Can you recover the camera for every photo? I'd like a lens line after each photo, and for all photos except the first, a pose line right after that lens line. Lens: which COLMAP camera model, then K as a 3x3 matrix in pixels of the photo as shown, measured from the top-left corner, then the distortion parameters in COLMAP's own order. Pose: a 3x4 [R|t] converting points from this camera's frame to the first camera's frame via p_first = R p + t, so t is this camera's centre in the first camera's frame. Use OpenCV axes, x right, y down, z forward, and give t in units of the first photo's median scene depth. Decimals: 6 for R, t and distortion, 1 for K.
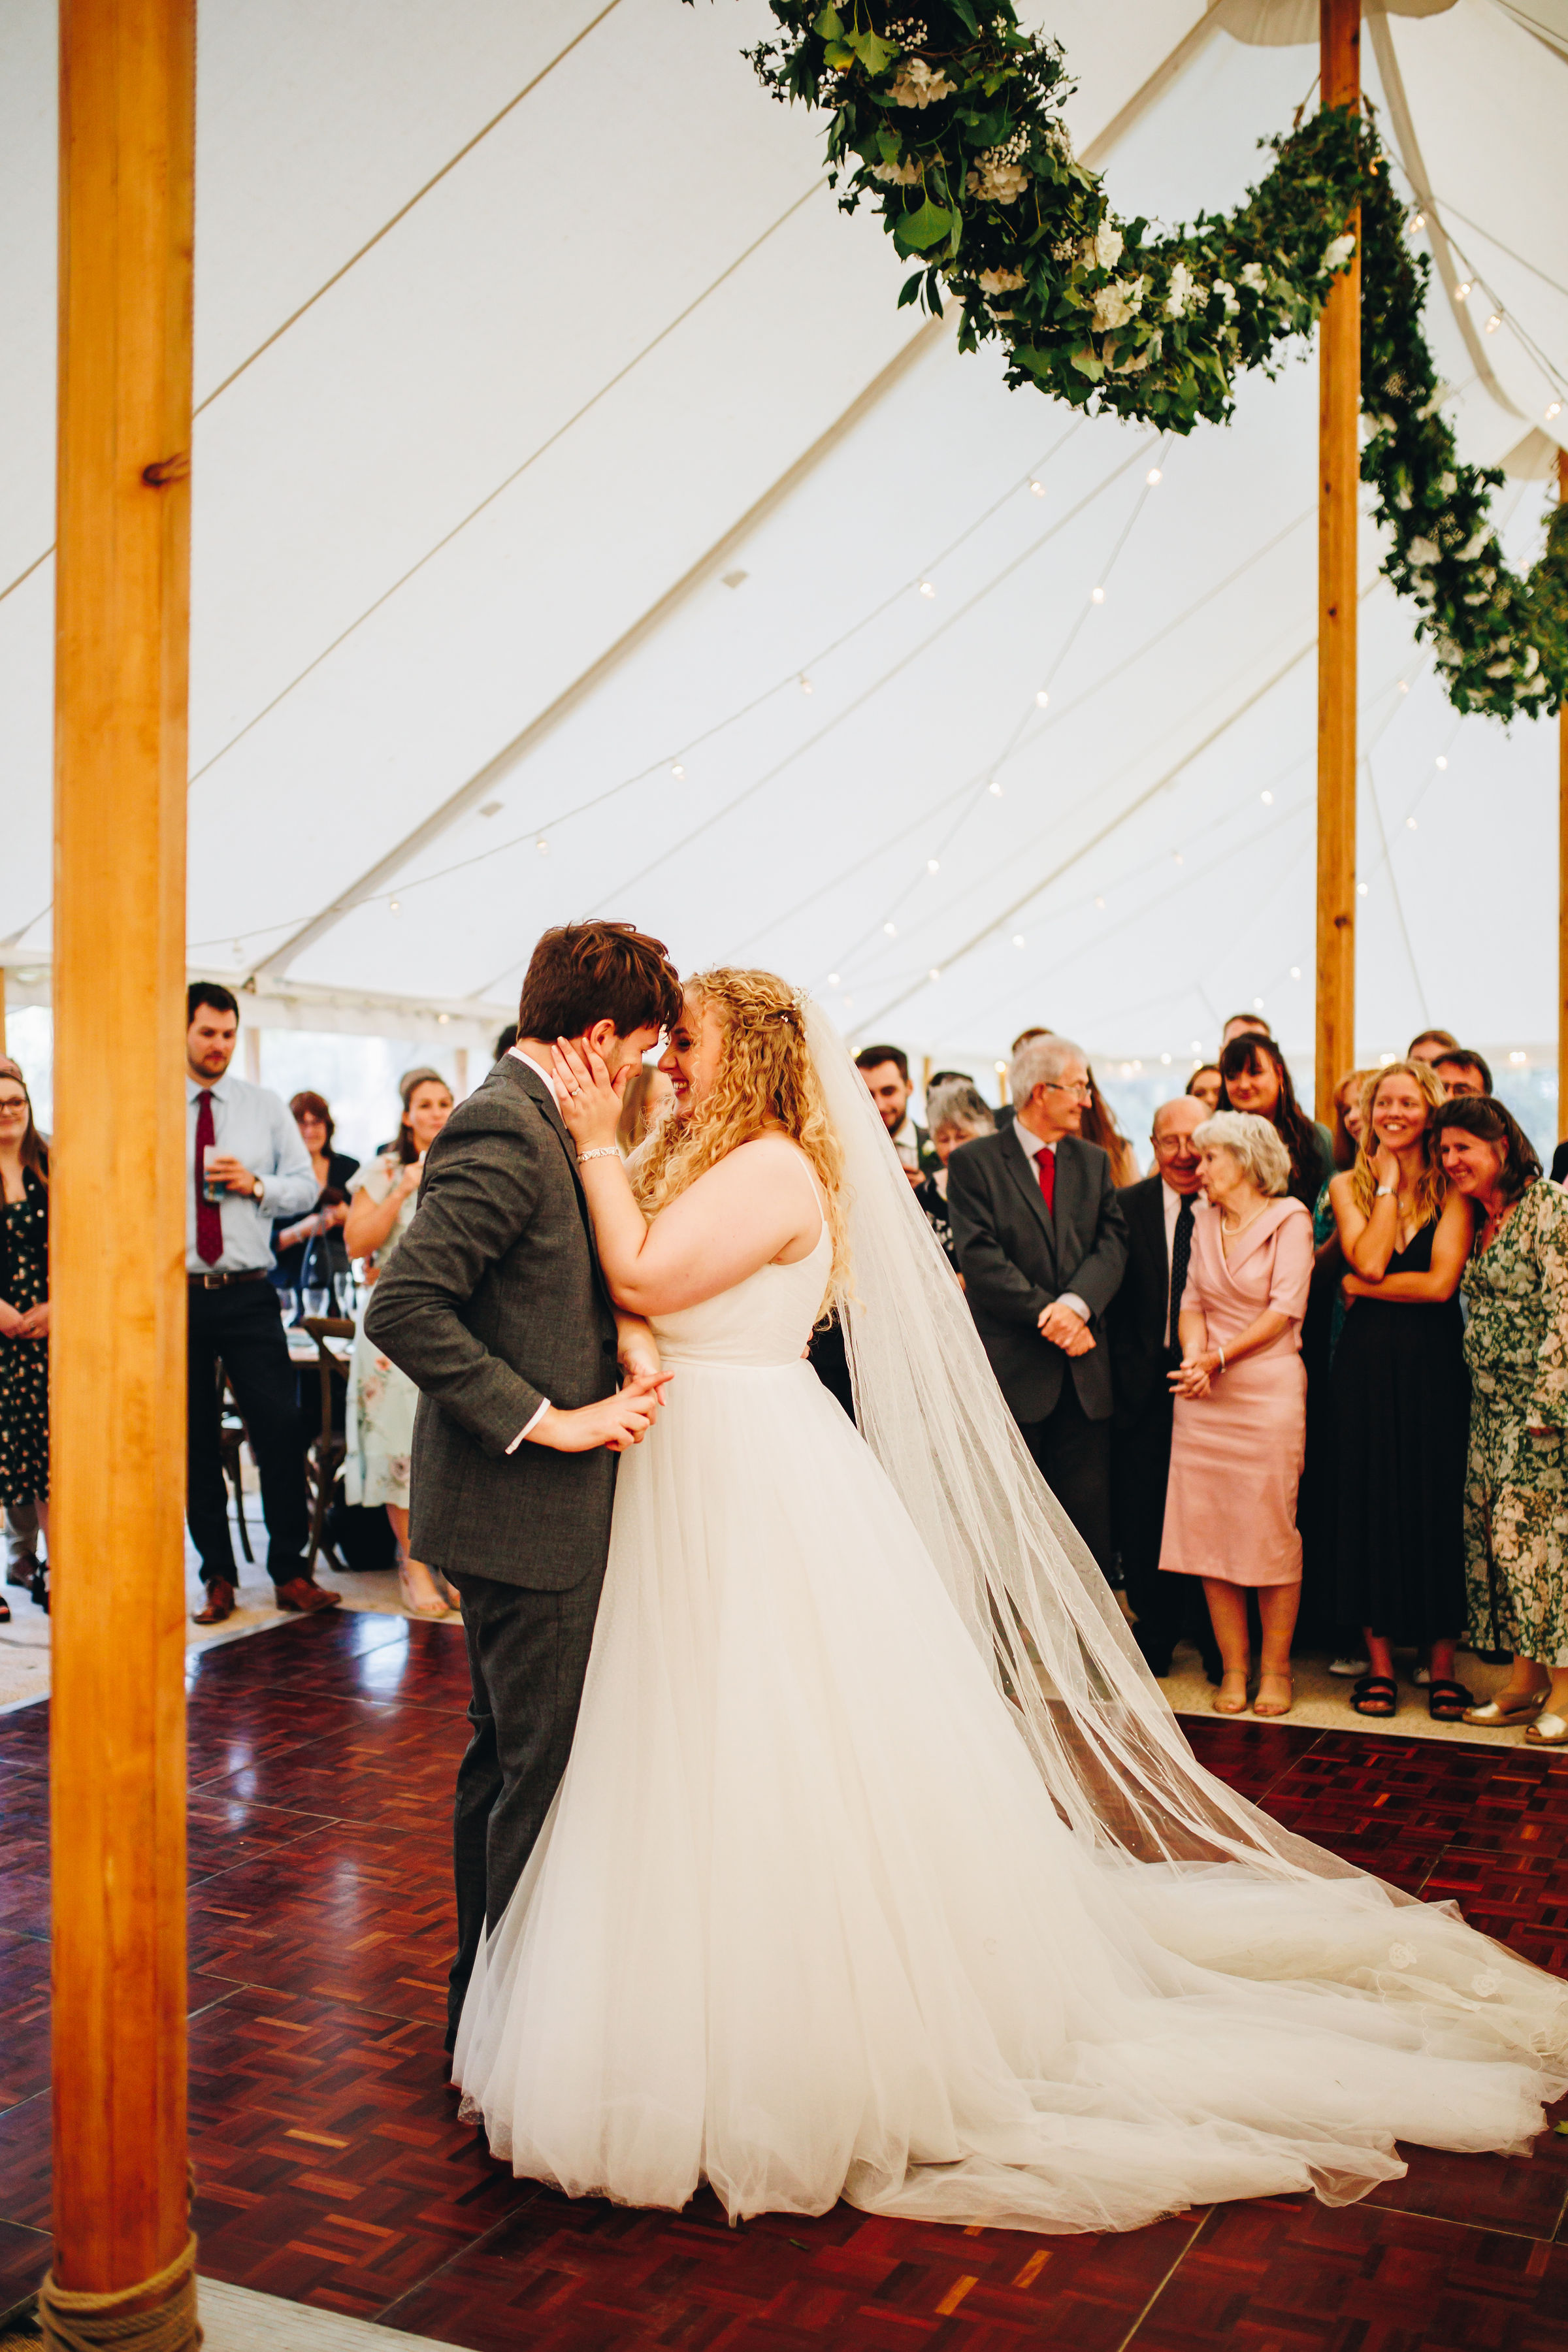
lens RADIAL K [[2521.3, 0, 761.1], [0, 2521.3, 1168.3], [0, 0, 1]] dist [0.062783, 0.000000]
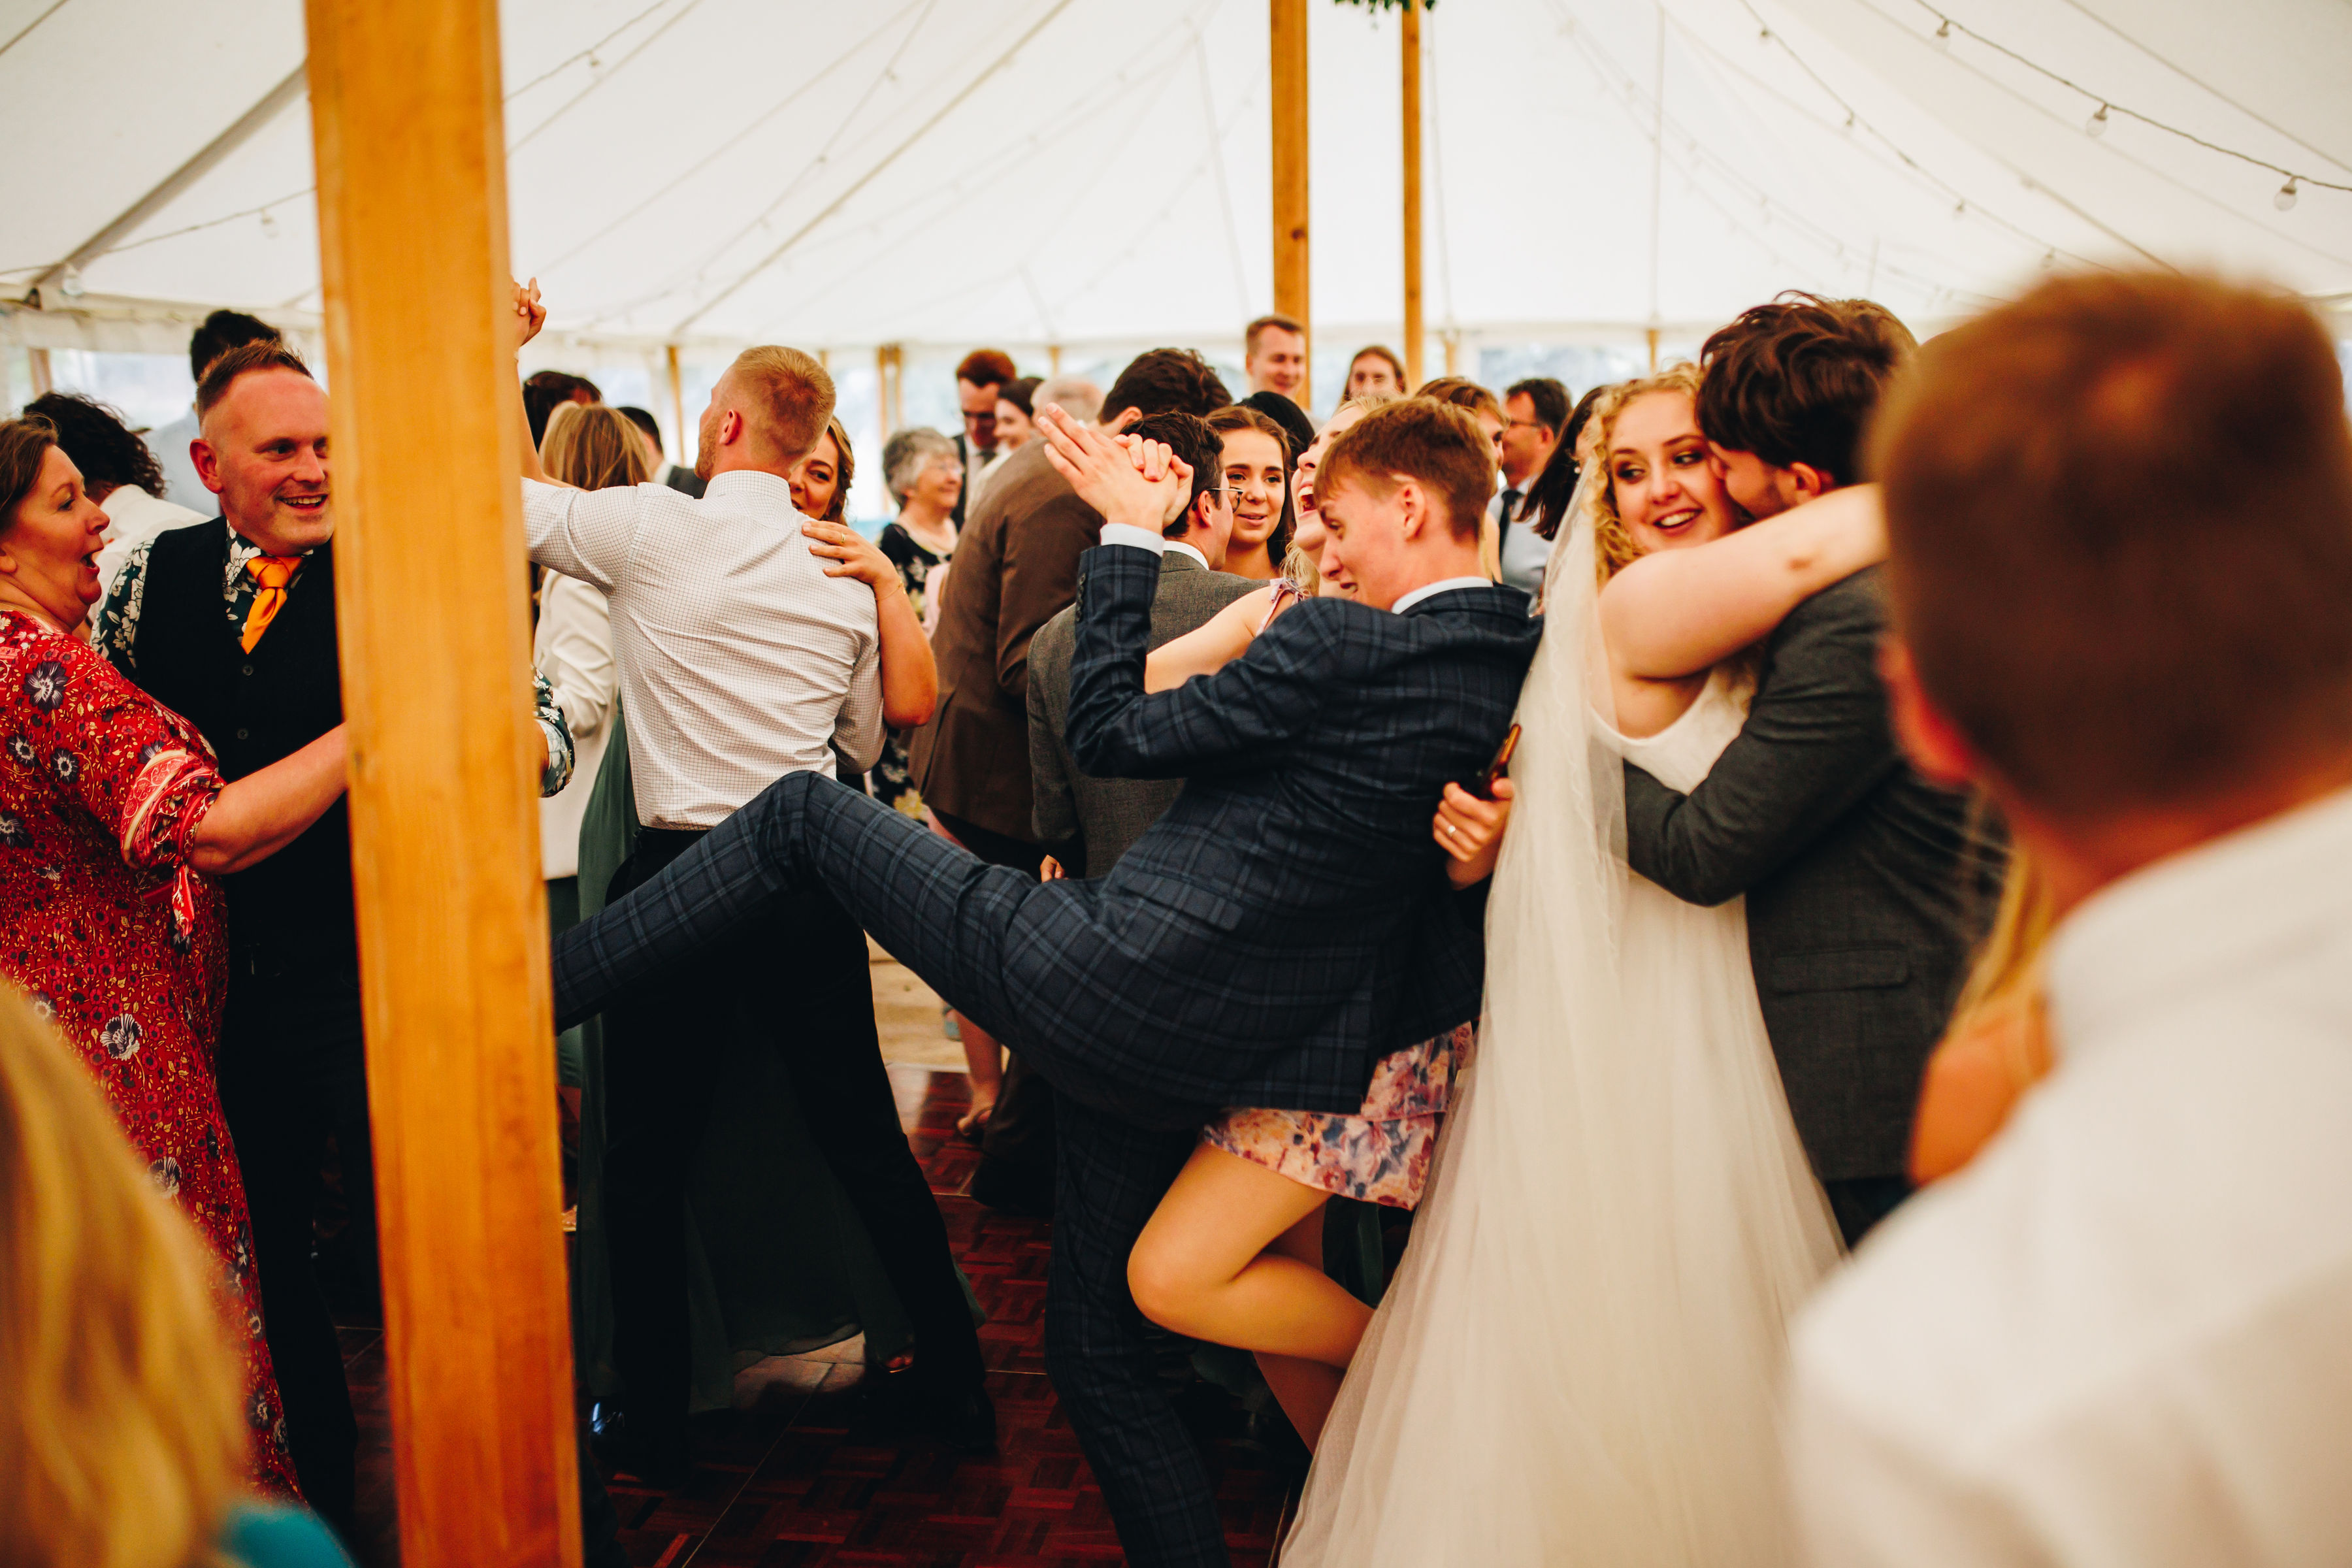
lens RADIAL K [[2521.3, 0, 1192.3], [0, 2521.3, 801.5], [0, 0, 1]] dist [0.062783, 0.000000]
pose [[0.966811, -0.057094, 0.249033, -0.072272], [0.022013, 0.989702, 0.141442, -0.026777], [-0.254544, -0.131266, 0.958111, 0.079568]]
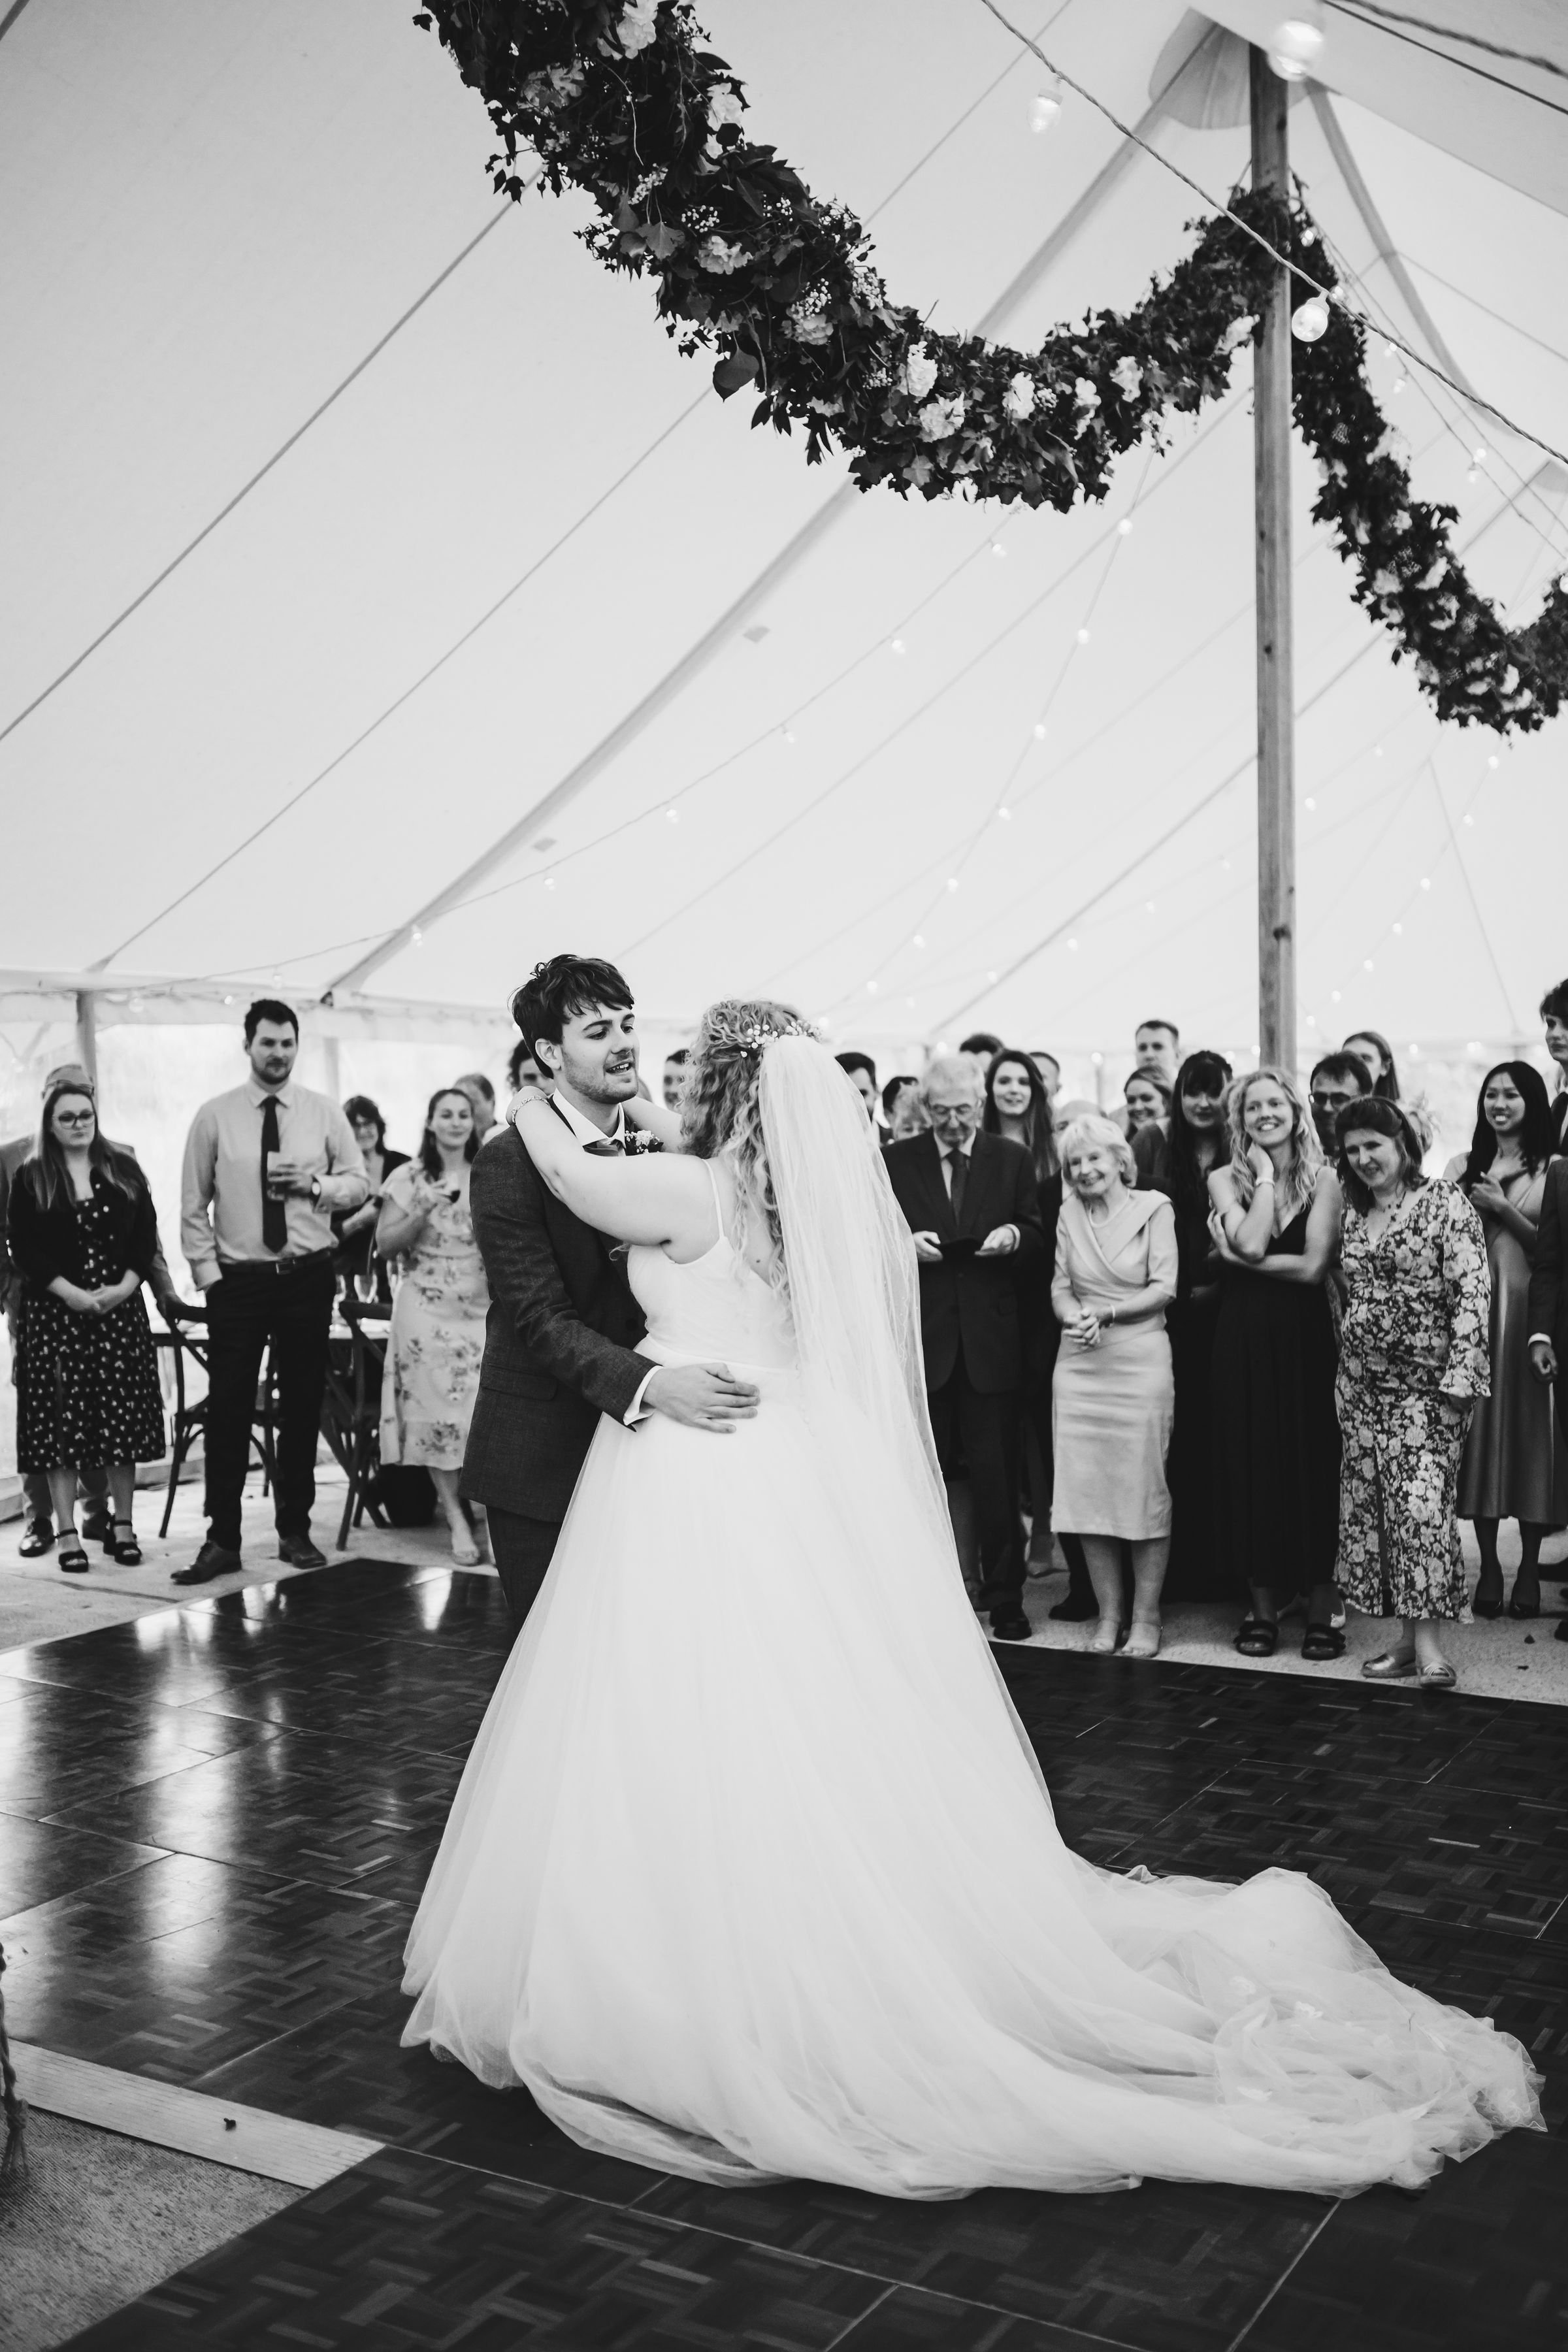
lens RADIAL K [[2521.3, 0, 778.0], [0, 2521.3, 1171.7], [0, 0, 1]] dist [0.062783, 0.000000]
pose [[0.996239, -0.005851, -0.086448, 0.130844], [0.006577, 0.999945, 0.008112, -0.007305], [0.086396, -0.008650, 0.996223, -0.121576]]
